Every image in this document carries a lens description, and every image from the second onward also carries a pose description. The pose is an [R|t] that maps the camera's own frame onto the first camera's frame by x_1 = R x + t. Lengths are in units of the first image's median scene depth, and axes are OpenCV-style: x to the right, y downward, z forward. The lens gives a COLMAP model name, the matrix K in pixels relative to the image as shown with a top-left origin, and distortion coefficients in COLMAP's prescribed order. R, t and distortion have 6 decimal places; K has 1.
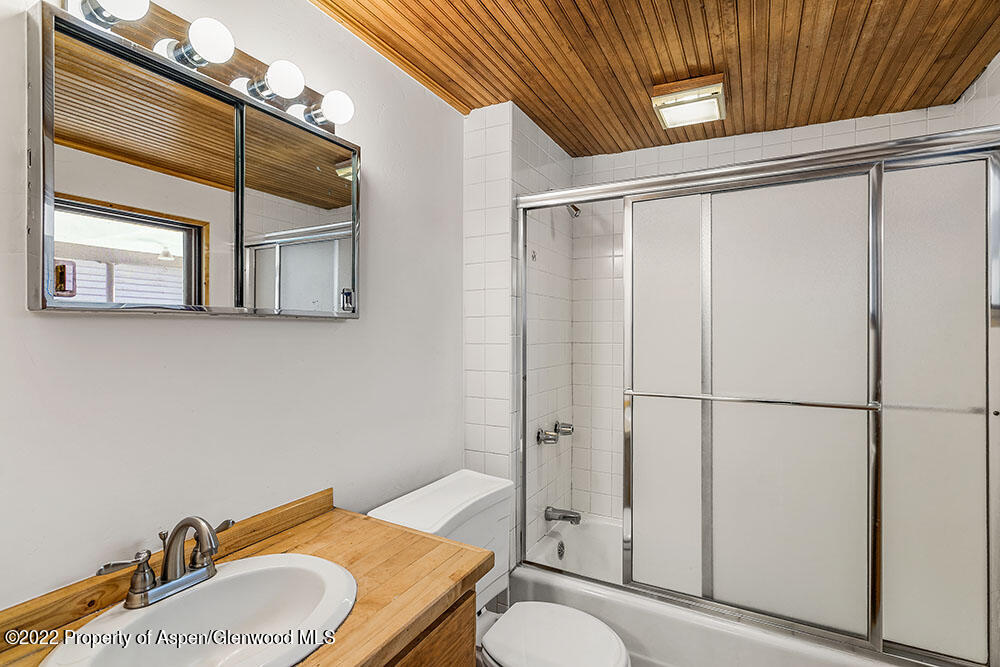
lens RADIAL K [[479.6, 0, 509.1], [0, 479.6, 335.3], [0, 0, 1]] dist [-0.000537, -0.000897]
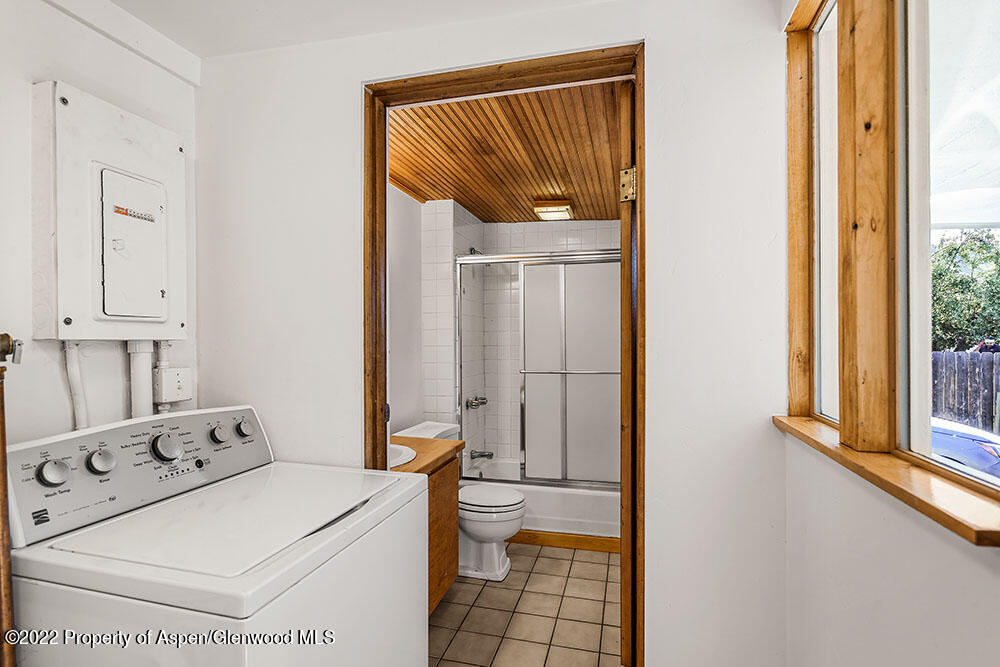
lens RADIAL K [[512.6, 0, 497.3], [0, 512.6, 334.9], [0, 0, 1]] dist [-0.001167, -0.000006]
pose [[0.980432, -0.008397, 0.196680, -0.188077], [0.007829, 0.999963, 0.003663, -0.024010], [-0.196704, -0.002051, 0.980461, -0.736119]]
